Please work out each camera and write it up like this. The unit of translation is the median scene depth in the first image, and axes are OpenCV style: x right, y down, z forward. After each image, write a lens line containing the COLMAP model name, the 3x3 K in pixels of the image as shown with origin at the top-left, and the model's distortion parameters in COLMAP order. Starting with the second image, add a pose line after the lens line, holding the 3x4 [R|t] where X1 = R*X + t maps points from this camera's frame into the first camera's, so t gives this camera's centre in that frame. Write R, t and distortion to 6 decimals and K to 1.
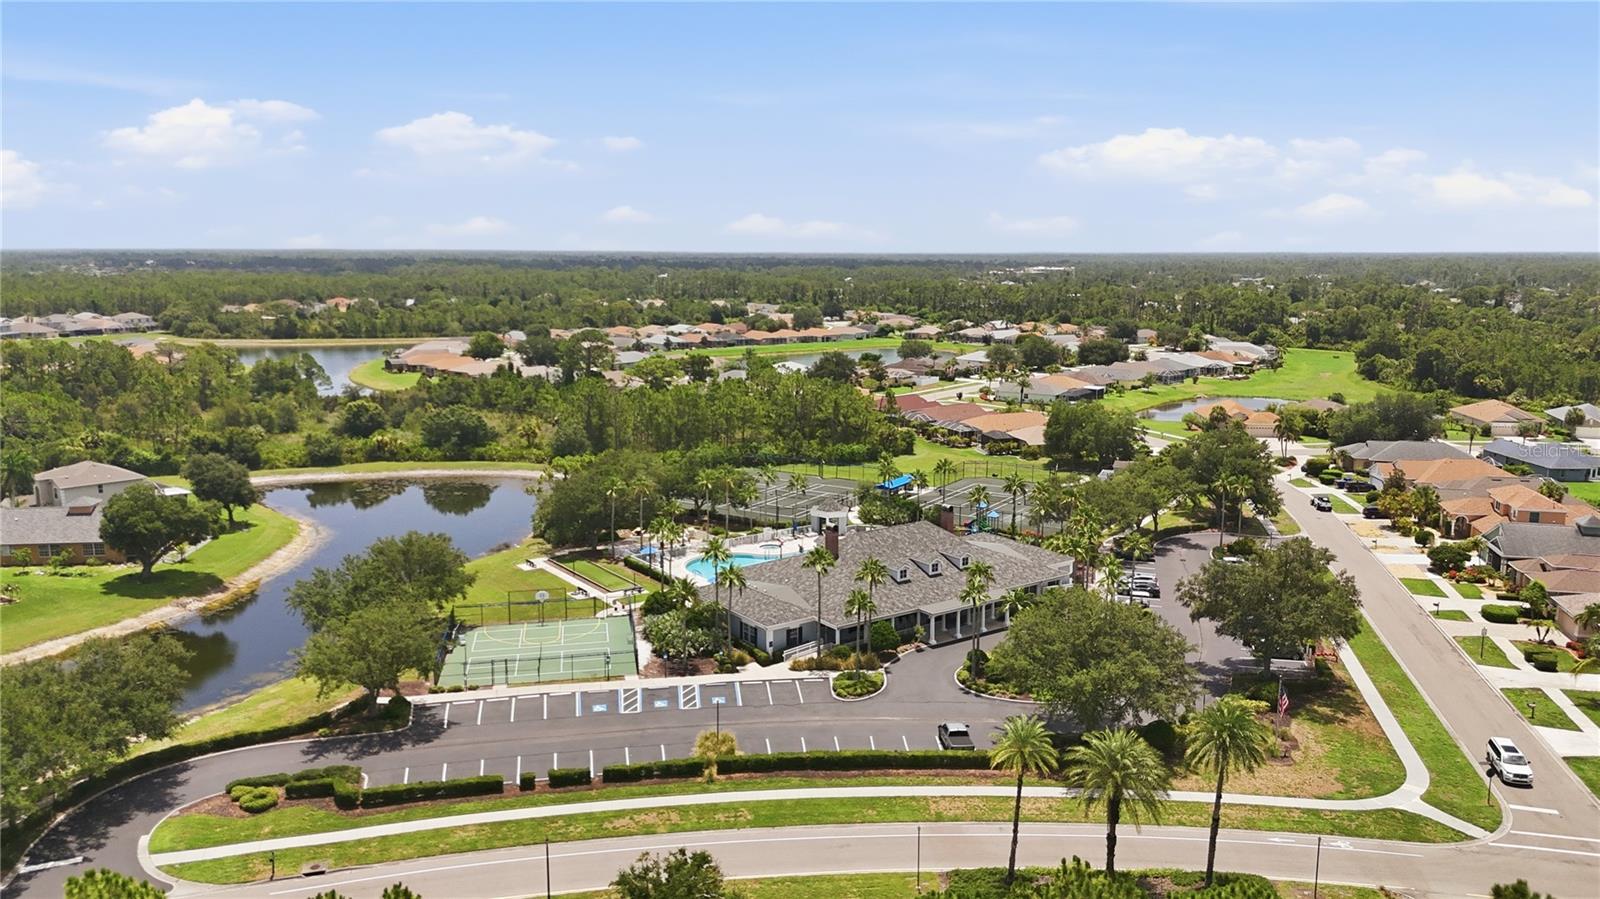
lens RADIAL K [[1183.5, 0, 798.9], [0, 1183.5, 447.3], [0, 0, 1]] dist [0.000549, 0.000126]
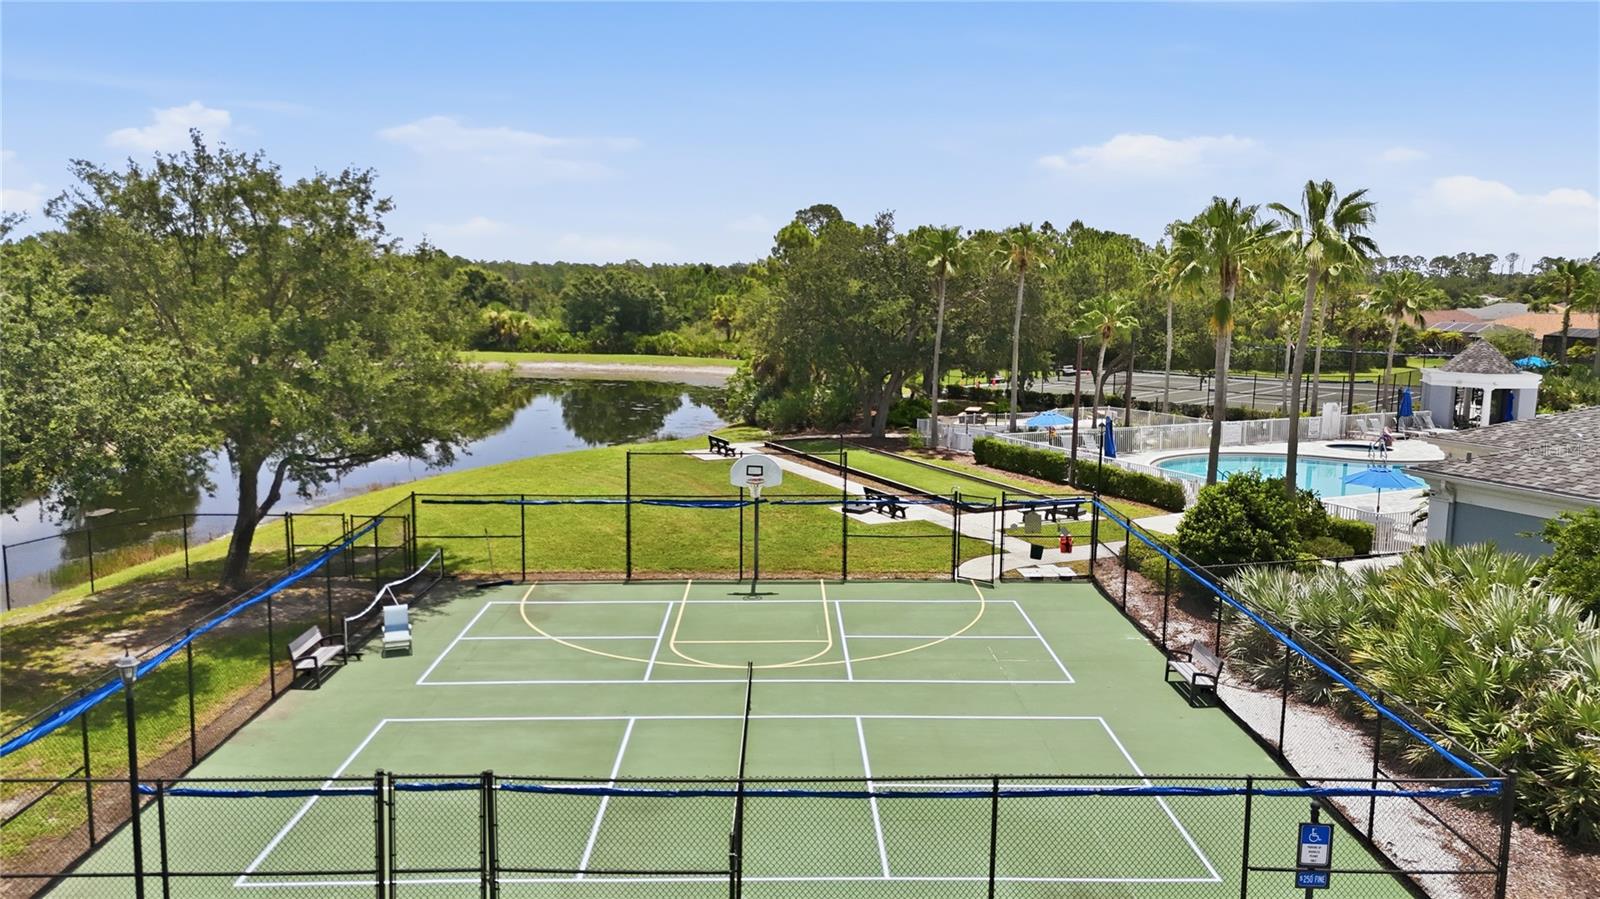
lens RADIAL K [[1183.5, 0, 798.9], [0, 1183.5, 448.9], [0, 0, 1]] dist [0.000549, 0.000126]
pose [[0.985808, 0.033631, -0.164472, -0.091810], [-0.037199, 0.999134, -0.018666, 0.068219], [0.163701, 0.024520, 0.986205, 0.414398]]
